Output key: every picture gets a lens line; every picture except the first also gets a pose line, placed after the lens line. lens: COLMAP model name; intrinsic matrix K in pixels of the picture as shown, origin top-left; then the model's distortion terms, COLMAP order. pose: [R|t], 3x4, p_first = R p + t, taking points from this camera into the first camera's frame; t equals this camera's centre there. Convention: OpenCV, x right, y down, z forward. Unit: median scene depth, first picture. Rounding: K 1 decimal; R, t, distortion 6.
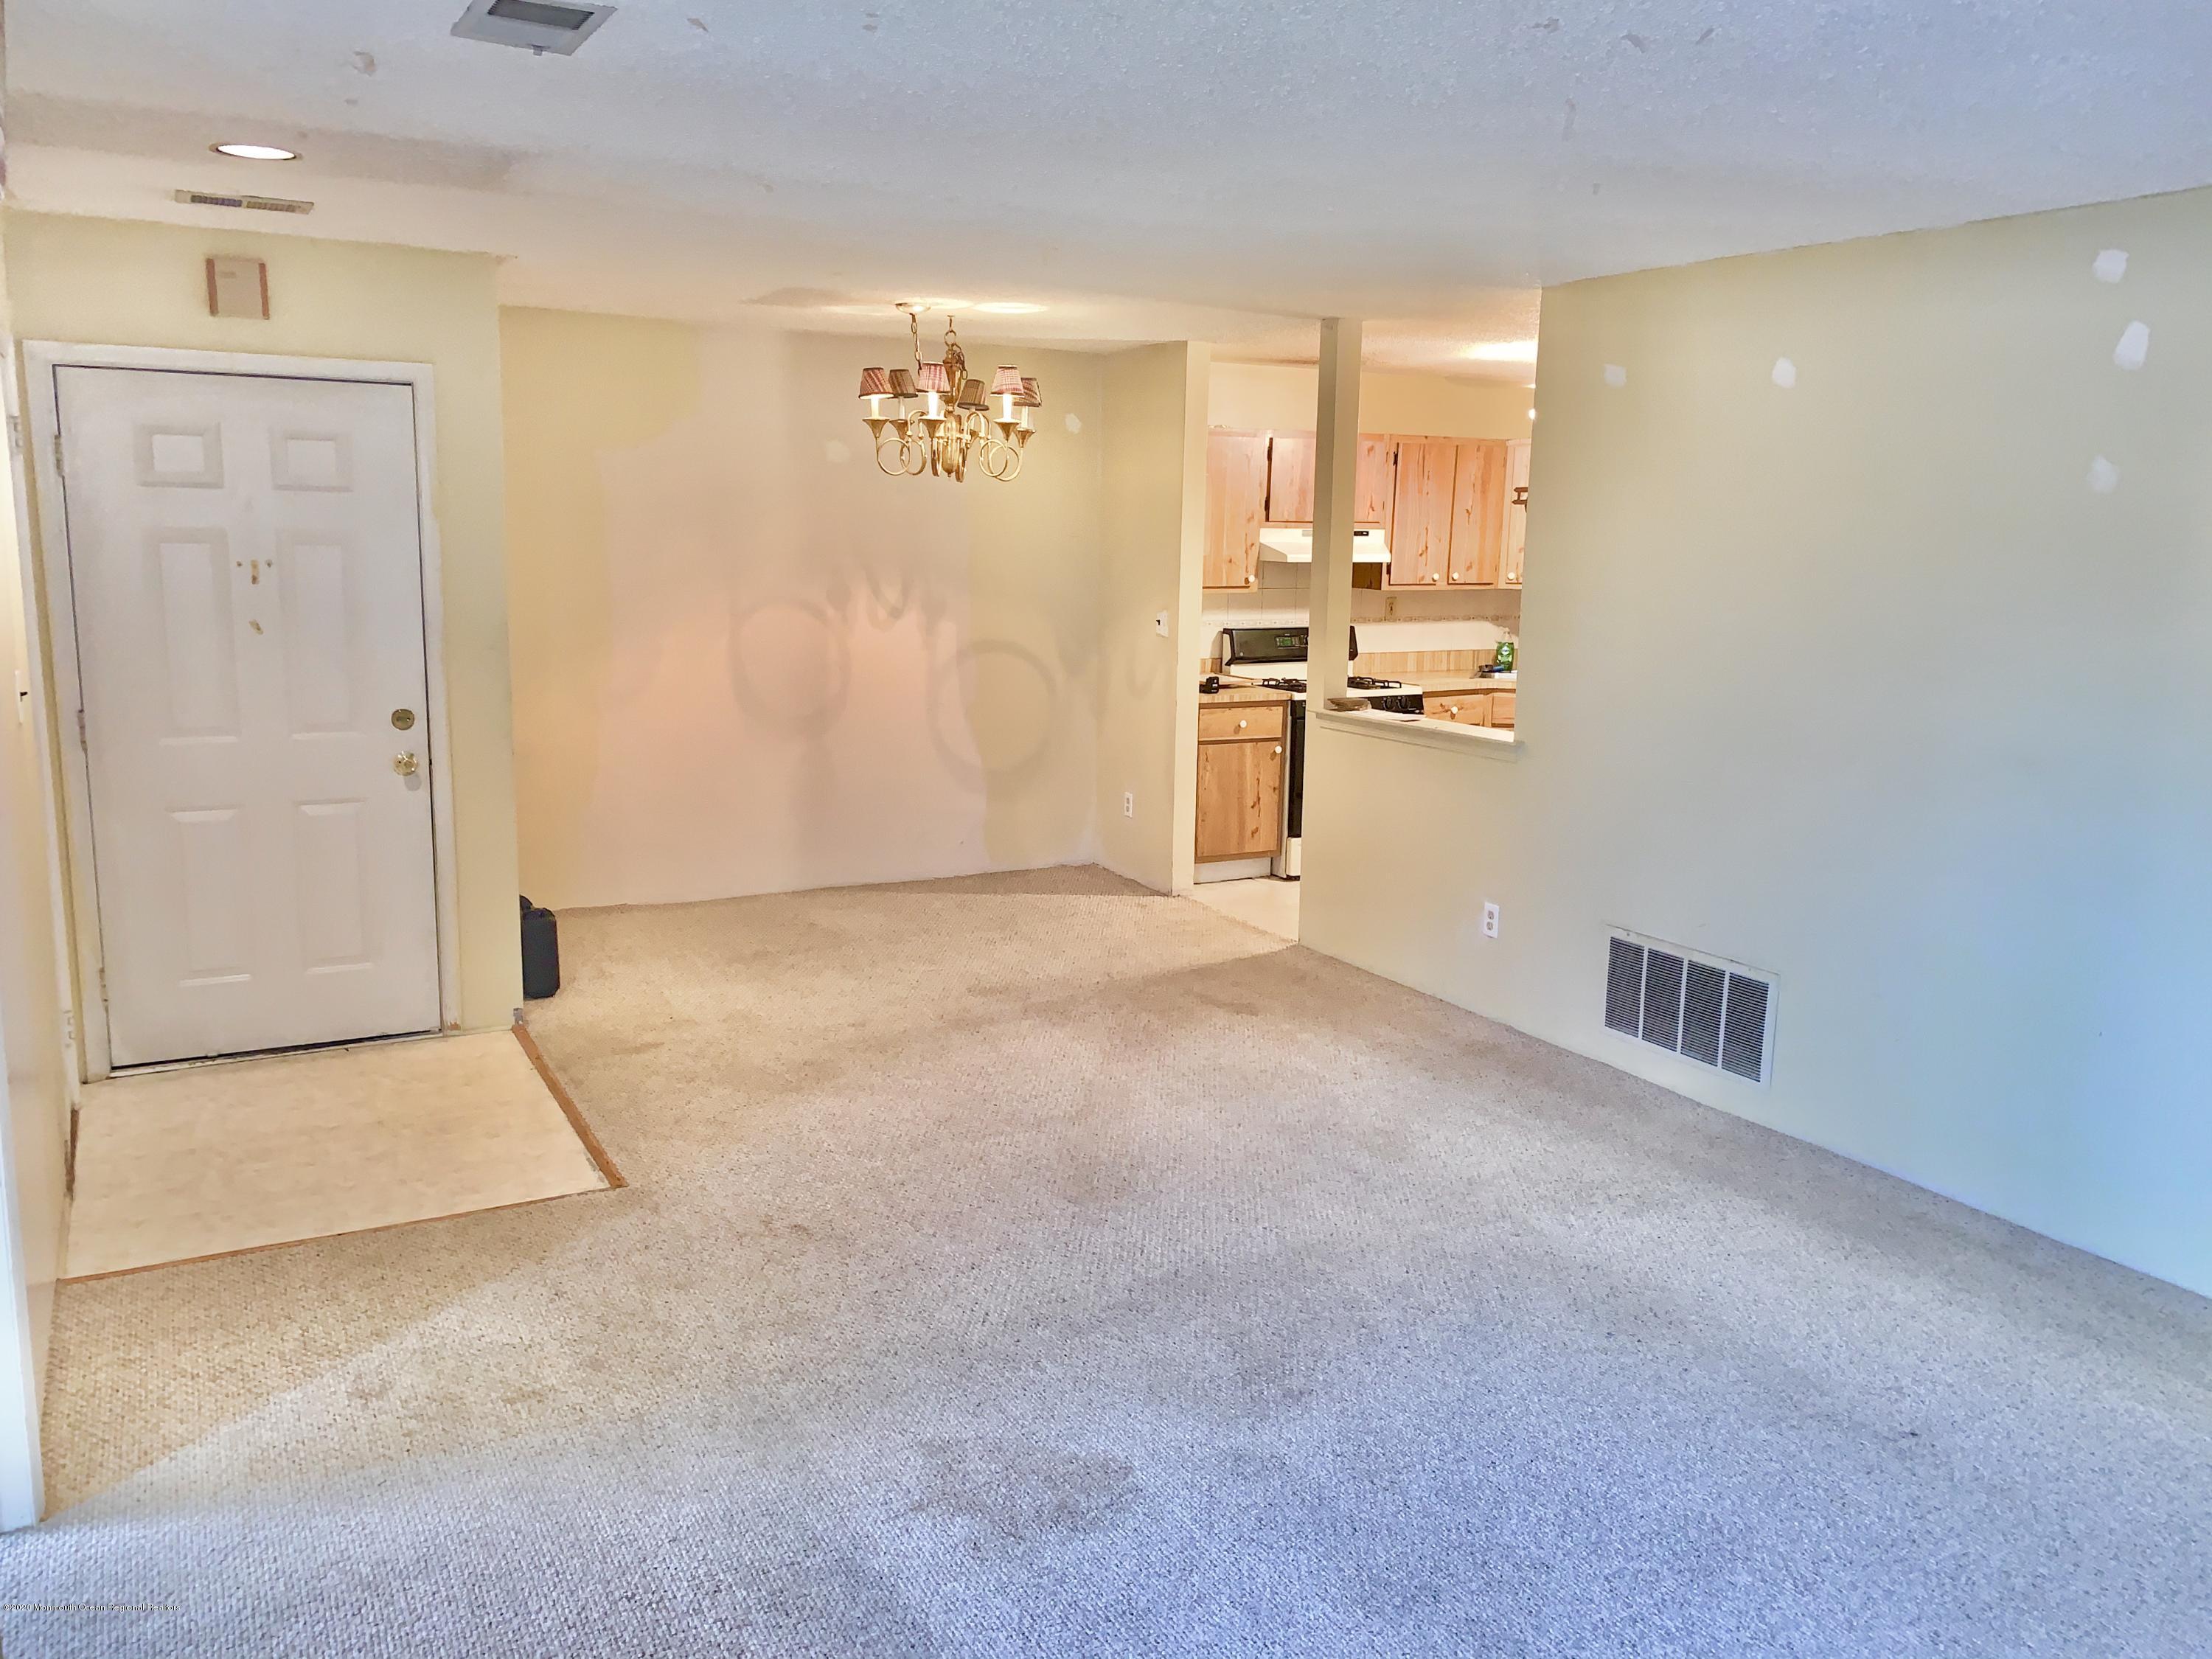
lens RADIAL K [[1687.6, 0, 1114.1], [0, 1687.6, 831.5], [0, 0, 1]] dist [0.075733, -0.055386]
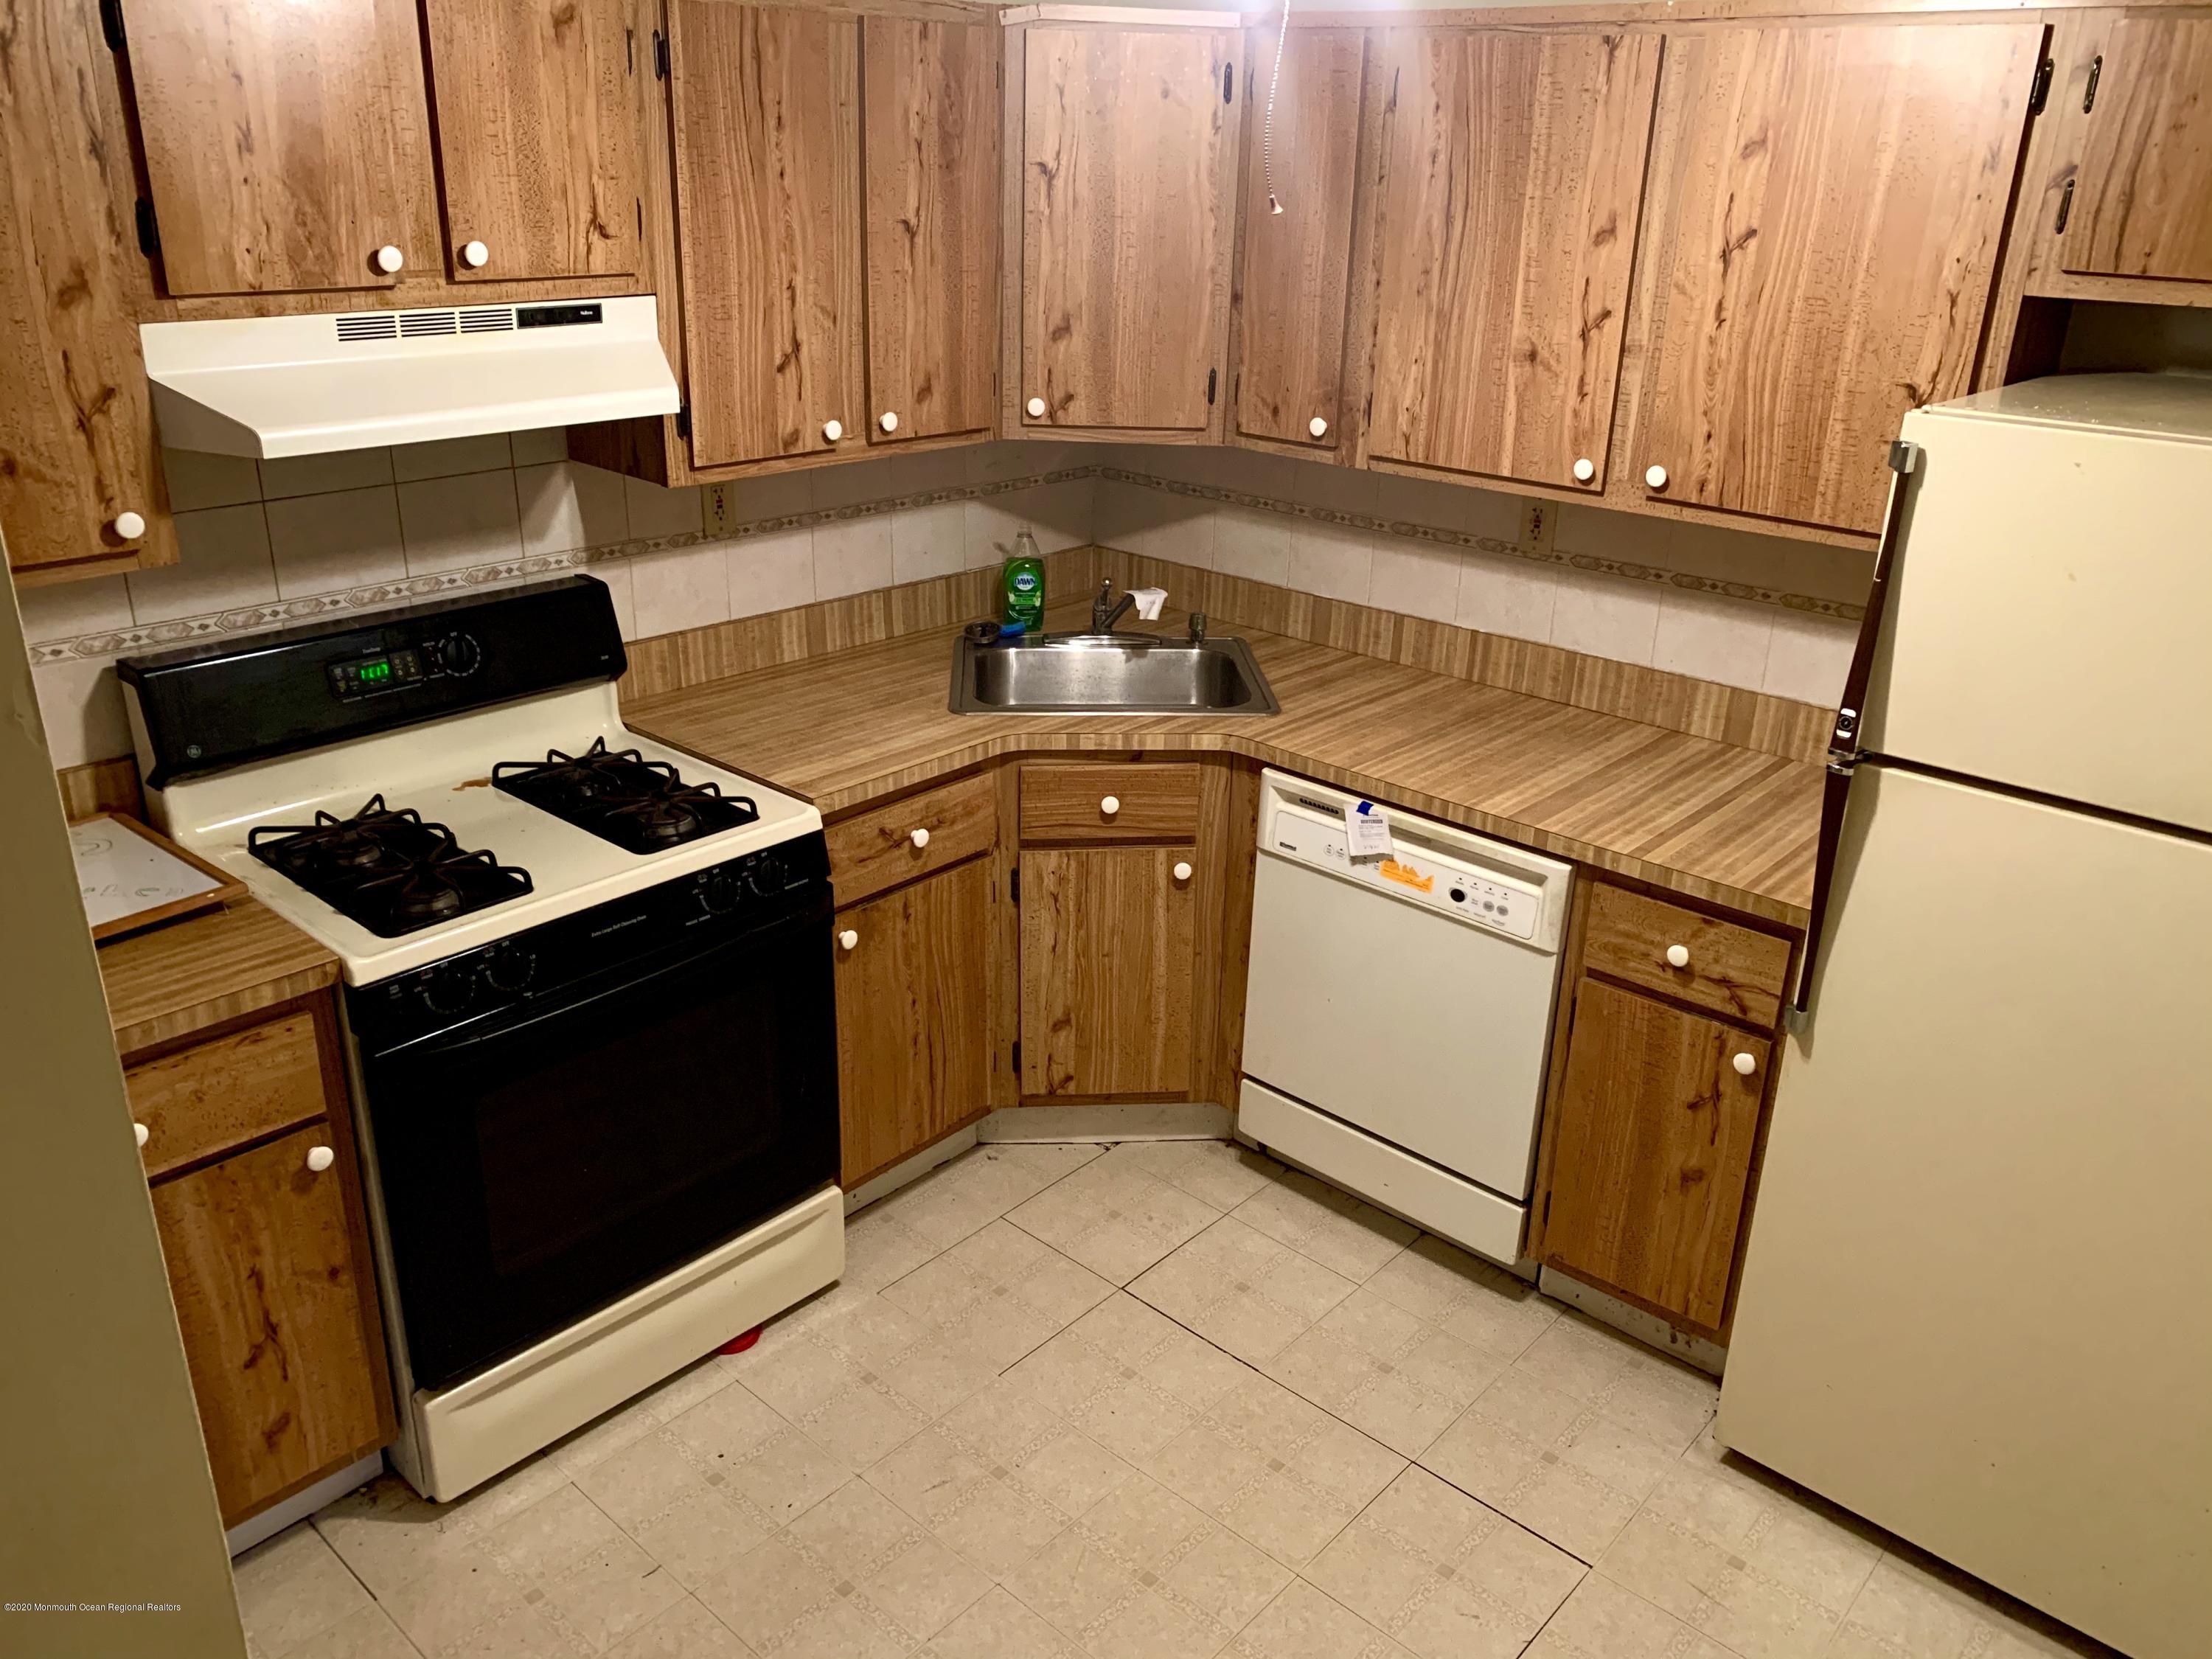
lens RADIAL K [[1687.6, 0, 1113.5], [0, 1687.6, 821.0], [0, 0, 1]] dist [0.075733, -0.055386]
pose [[0.946248, -0.117513, 0.301340, 0.142561], [0.052741, 0.975254, 0.214704, -0.156995], [-0.319114, -0.187270, 0.929030, 0.705817]]
